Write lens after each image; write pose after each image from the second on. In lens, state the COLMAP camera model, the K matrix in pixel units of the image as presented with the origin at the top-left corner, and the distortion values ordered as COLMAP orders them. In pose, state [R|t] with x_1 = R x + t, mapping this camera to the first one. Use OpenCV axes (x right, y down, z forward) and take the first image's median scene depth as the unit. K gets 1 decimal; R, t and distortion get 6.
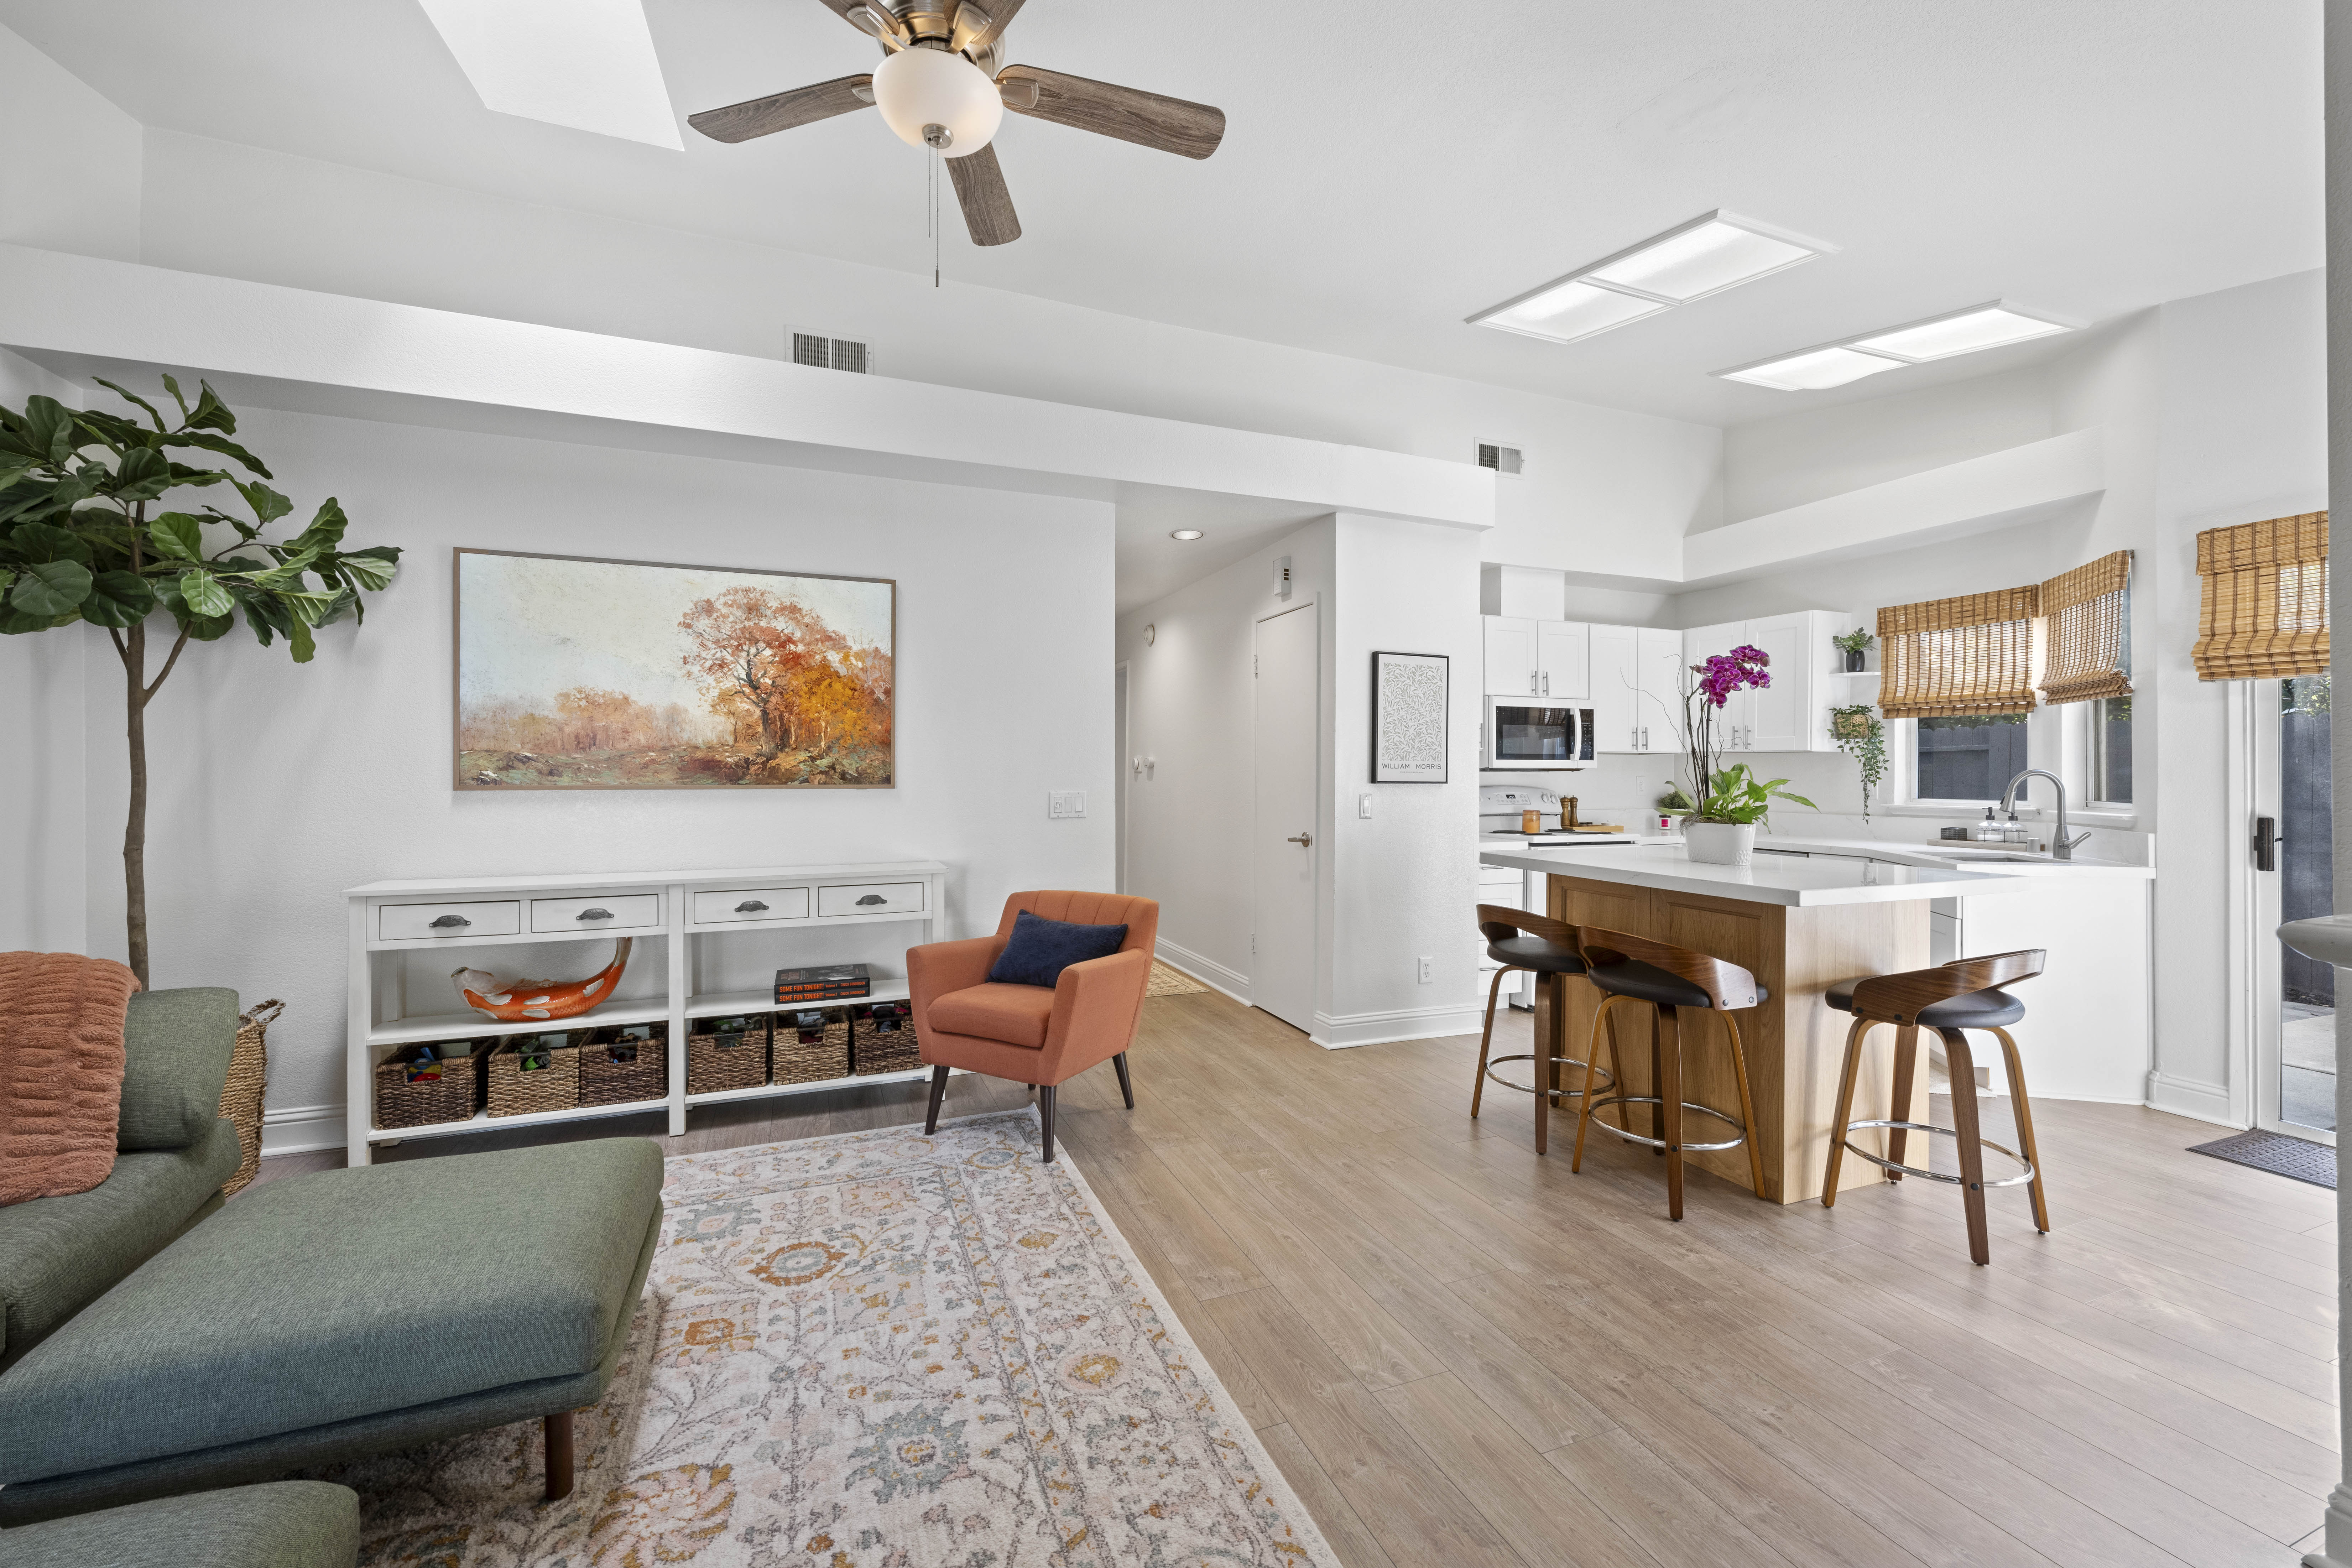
lens RADIAL K [[932.5, 0, 1180.7], [0, 932.5, 773.8], [0, 0, 1]] dist [-0.000781, -0.000397]
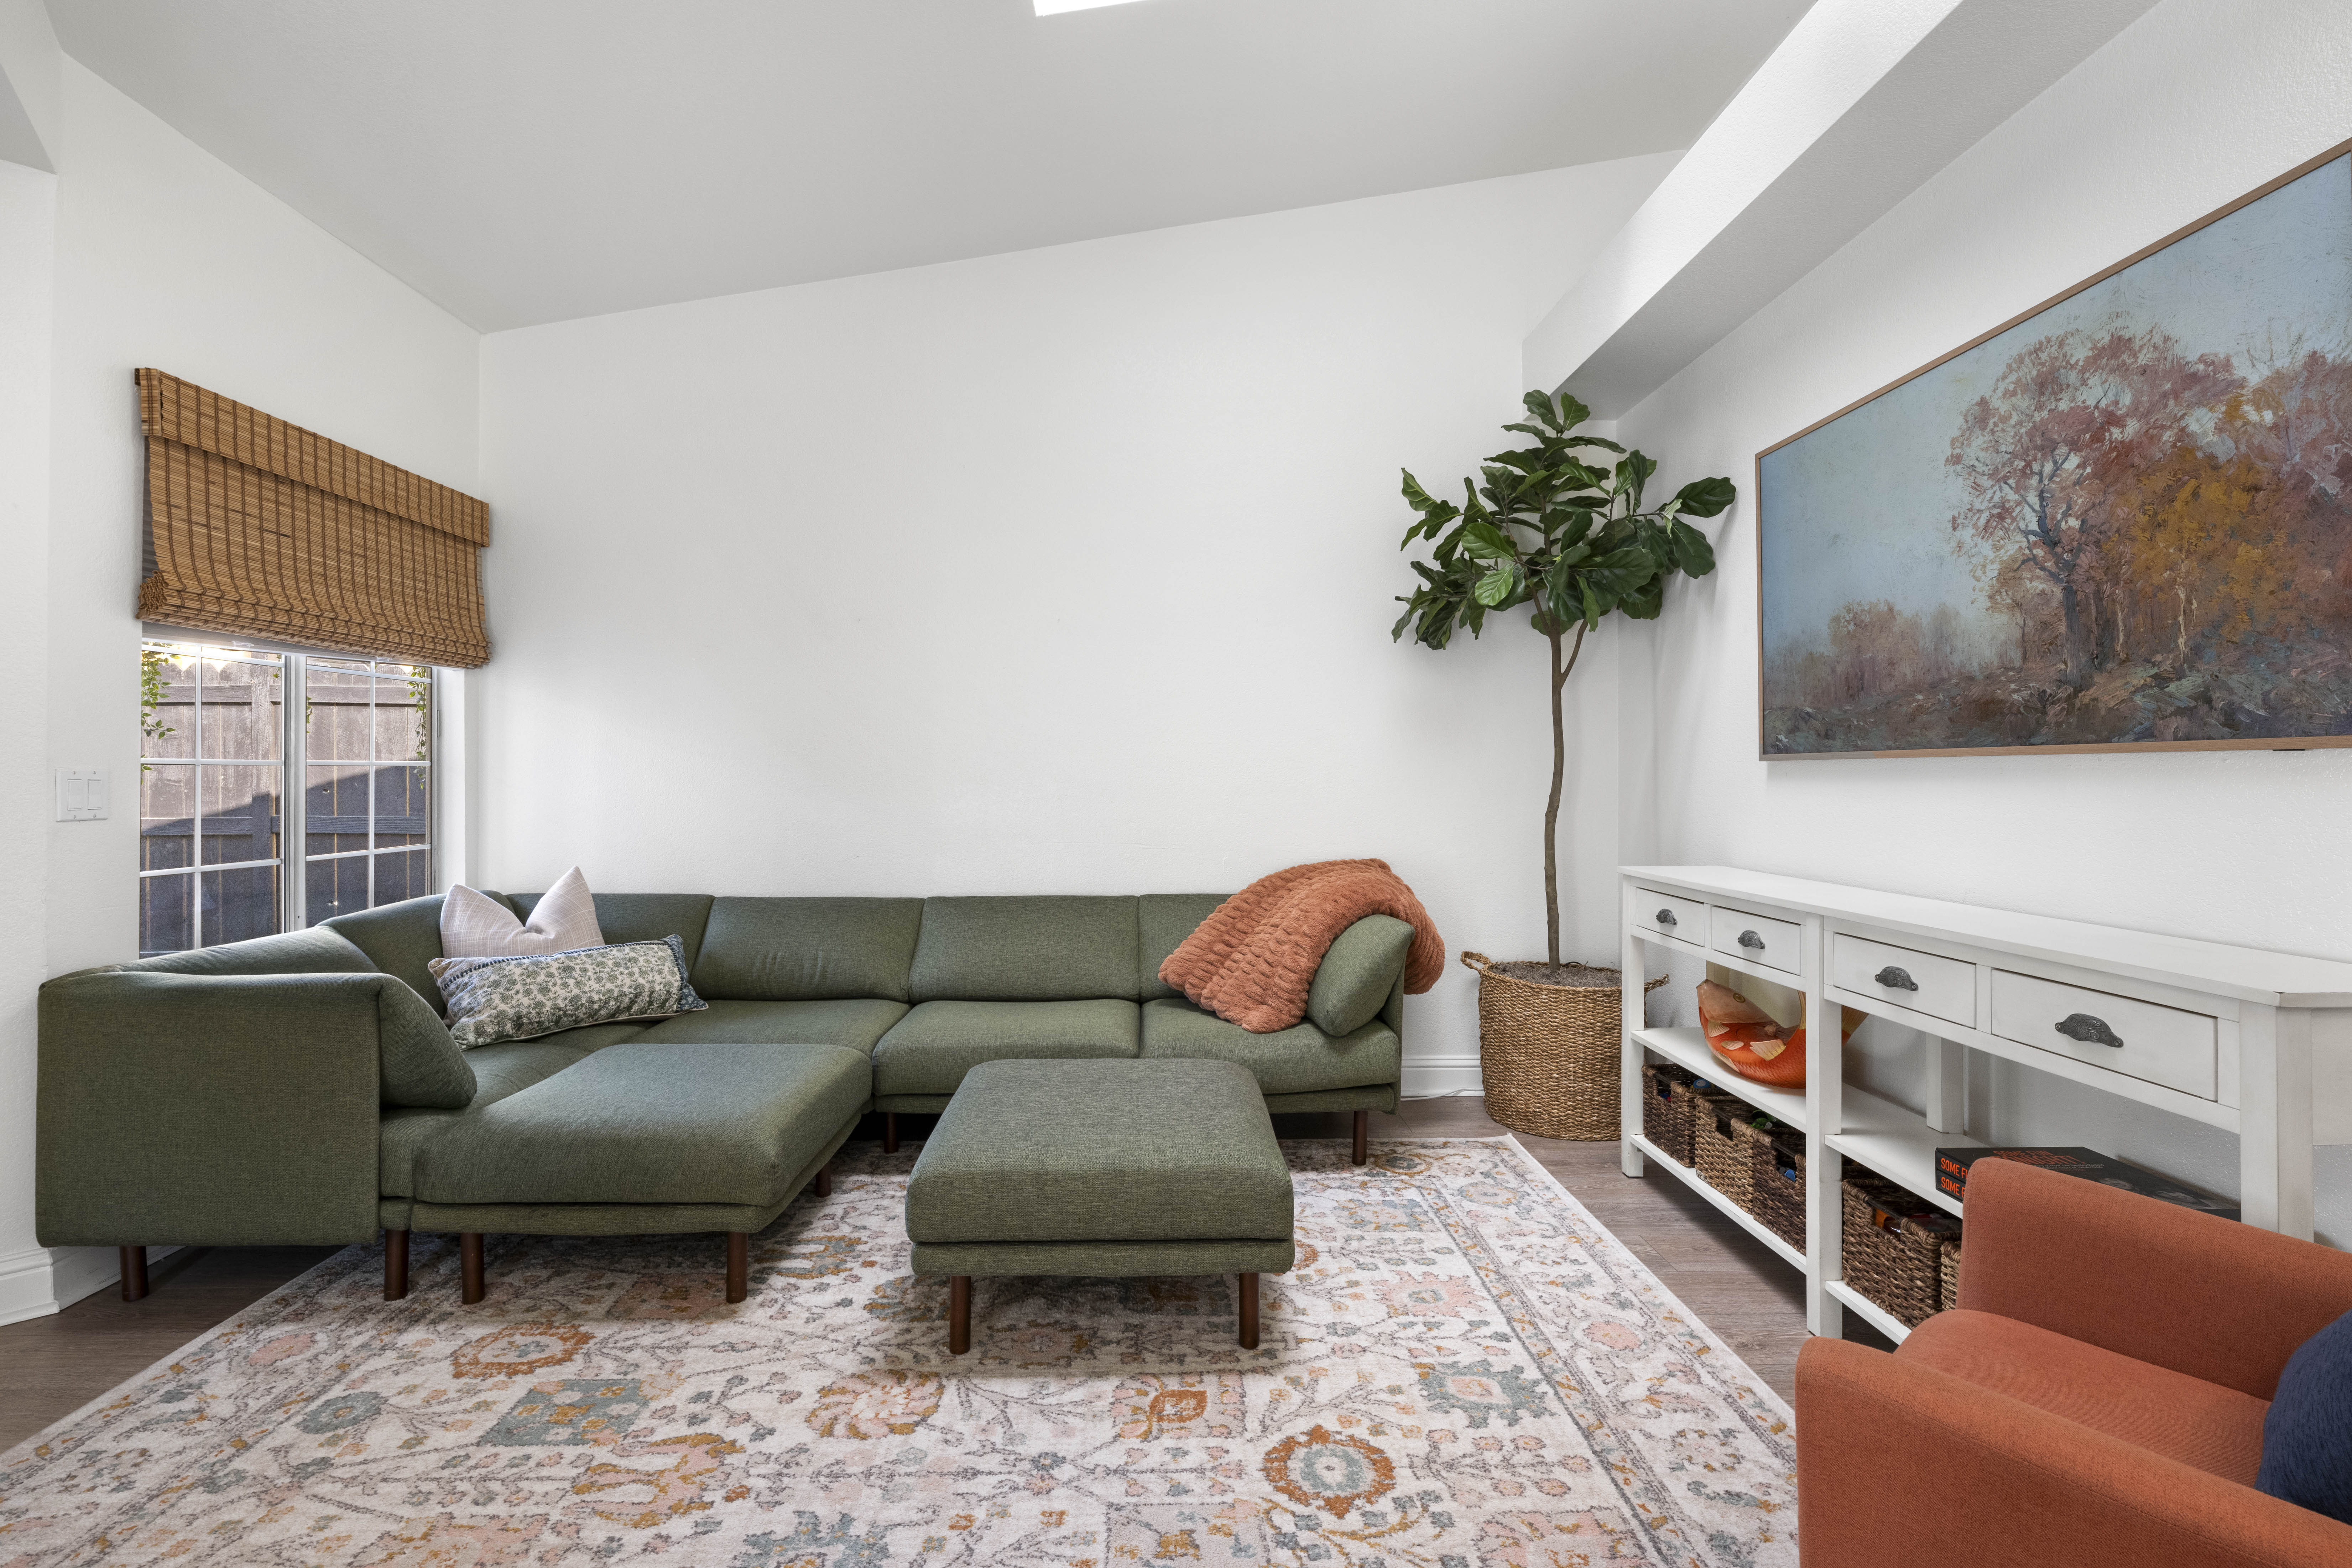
lens RADIAL K [[1069.3, 0, 1184.2], [0, 1069.3, 770.5], [0, 0, 1]] dist [-0.001242, -0.000119]
pose [[-0.345745, -0.004586, -0.938317, 0.231019], [0.001696, 0.999983, -0.005512, 0.028997], [0.938327, -0.003497, -0.345732, 0.822318]]
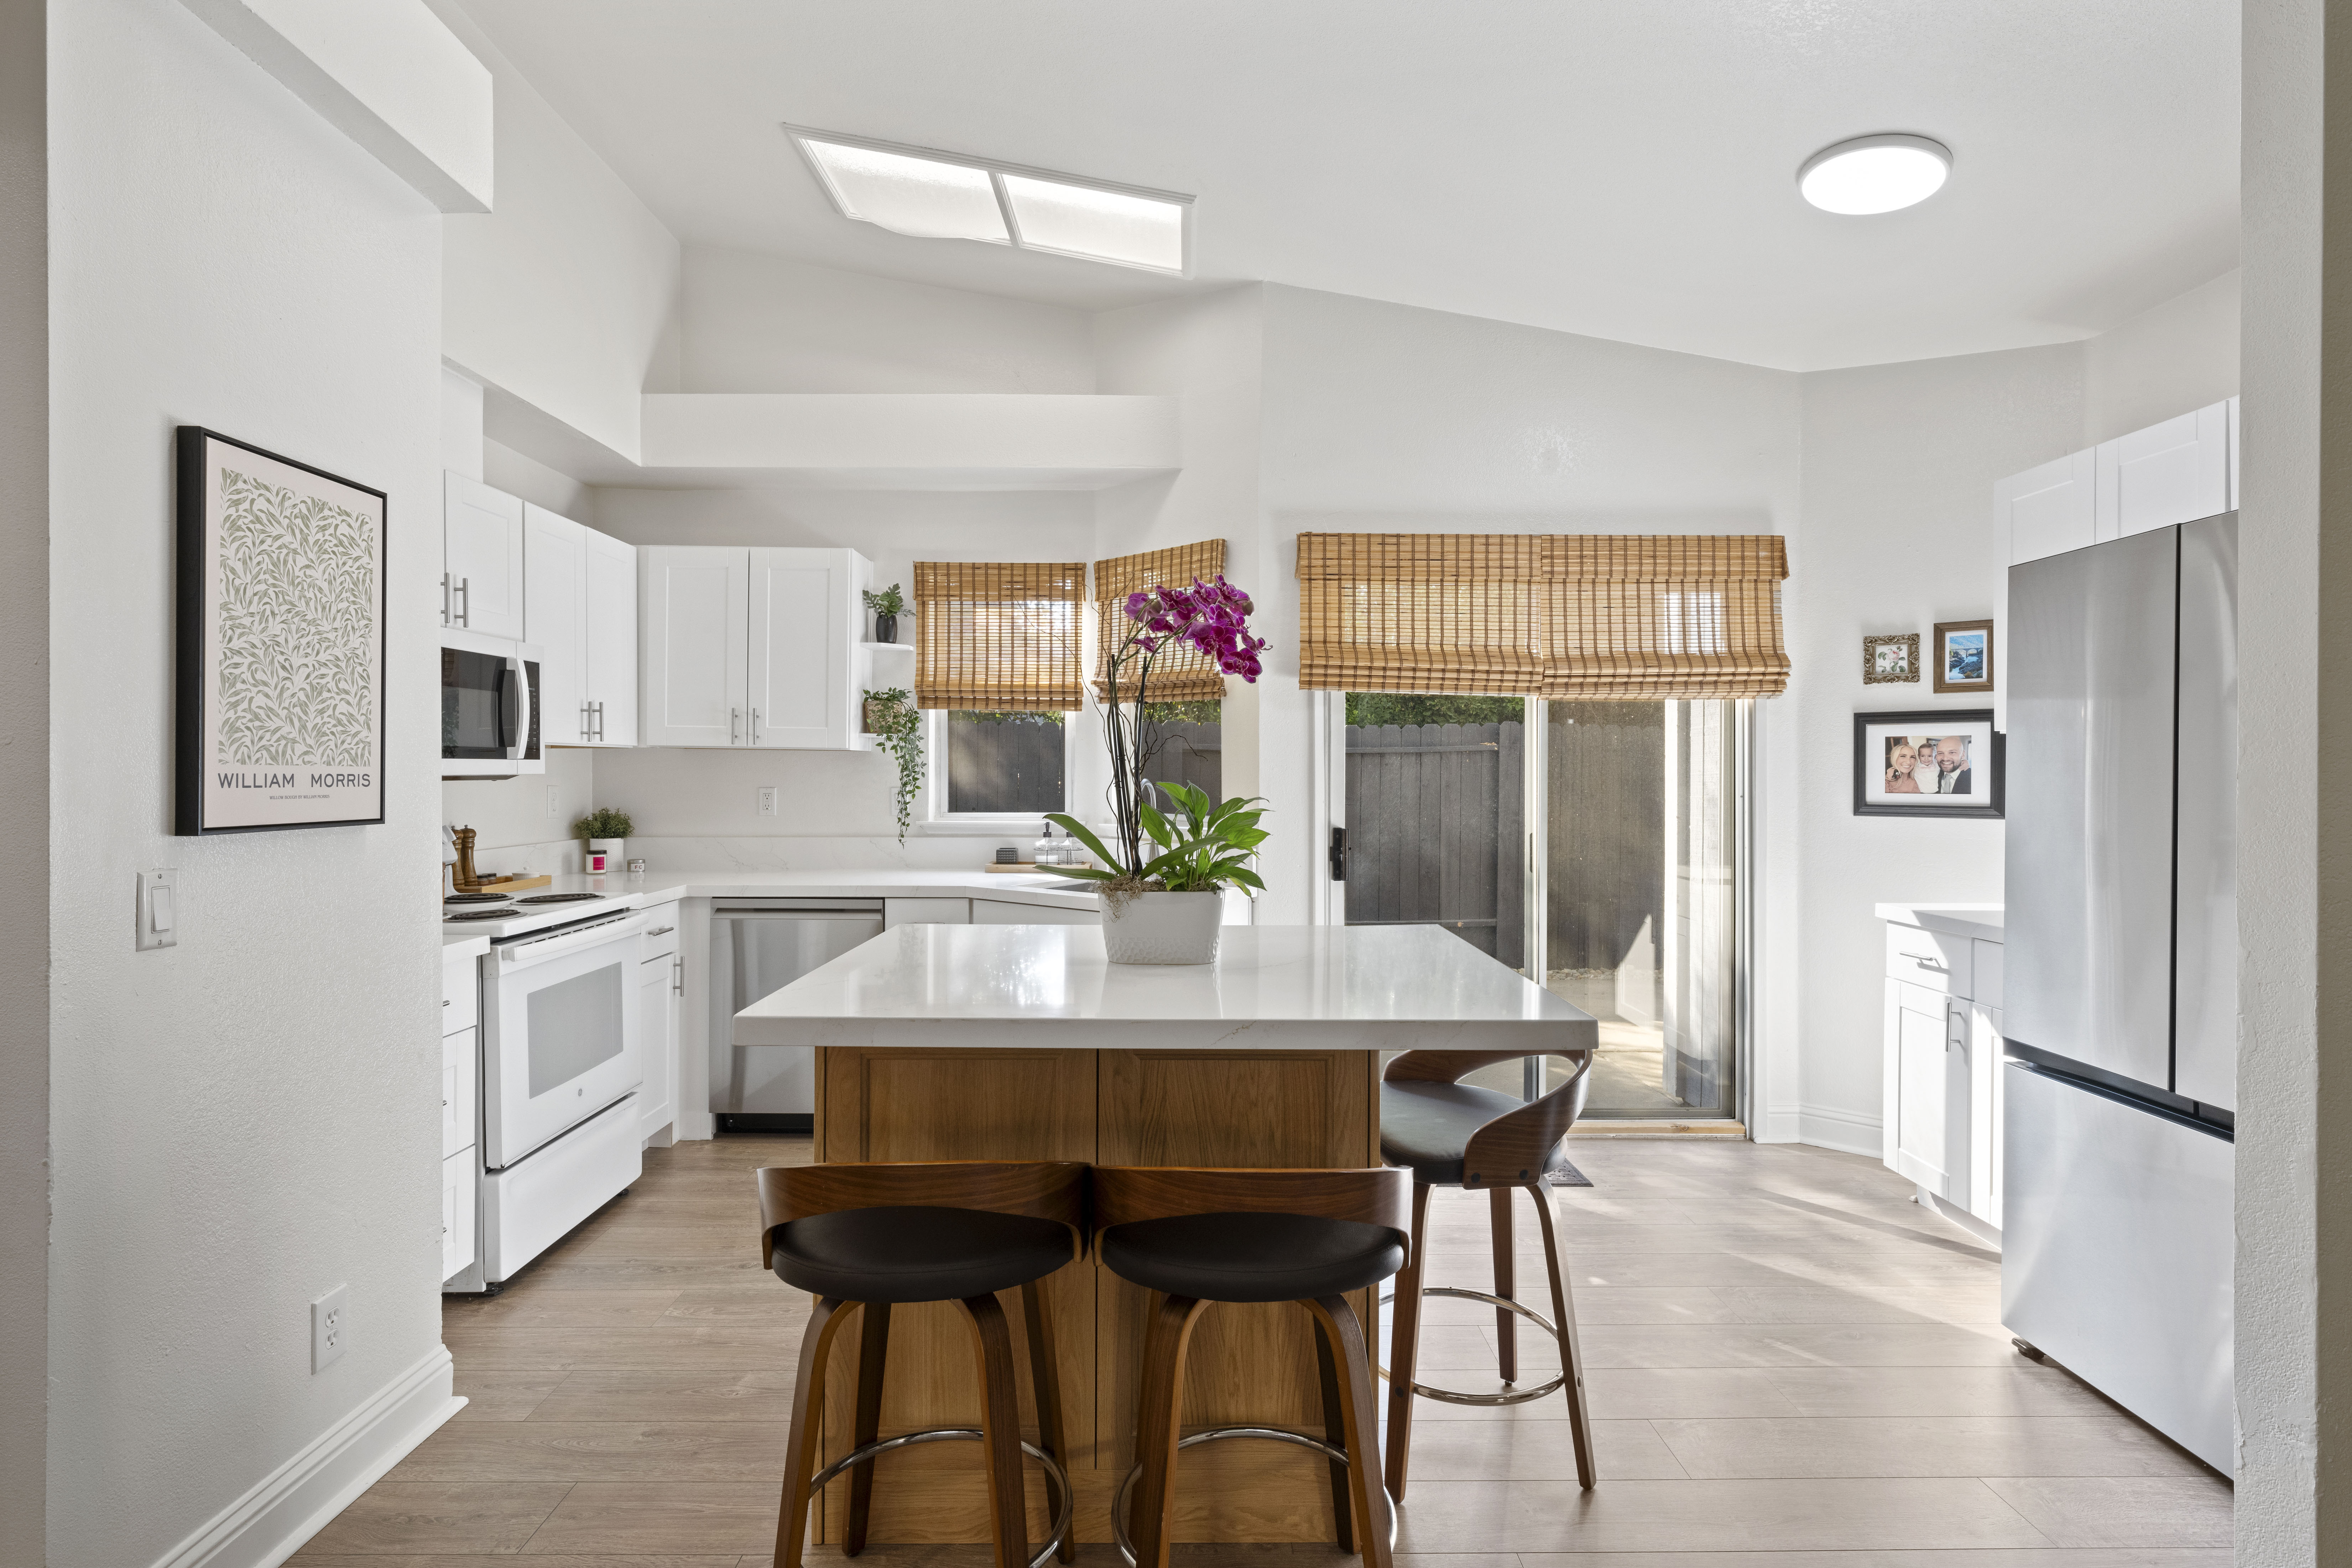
lens RADIAL K [[1137.5, 0, 1179.5], [0, 1137.5, 781.7], [0, 0, 1]] dist [-0.003681, 0.000146]
pose [[0.361848, -0.011349, 0.932168, -0.045484], [-0.002627, 0.999910, 0.013194, -0.019092], [-0.932233, -0.007223, 0.361786, 0.700647]]
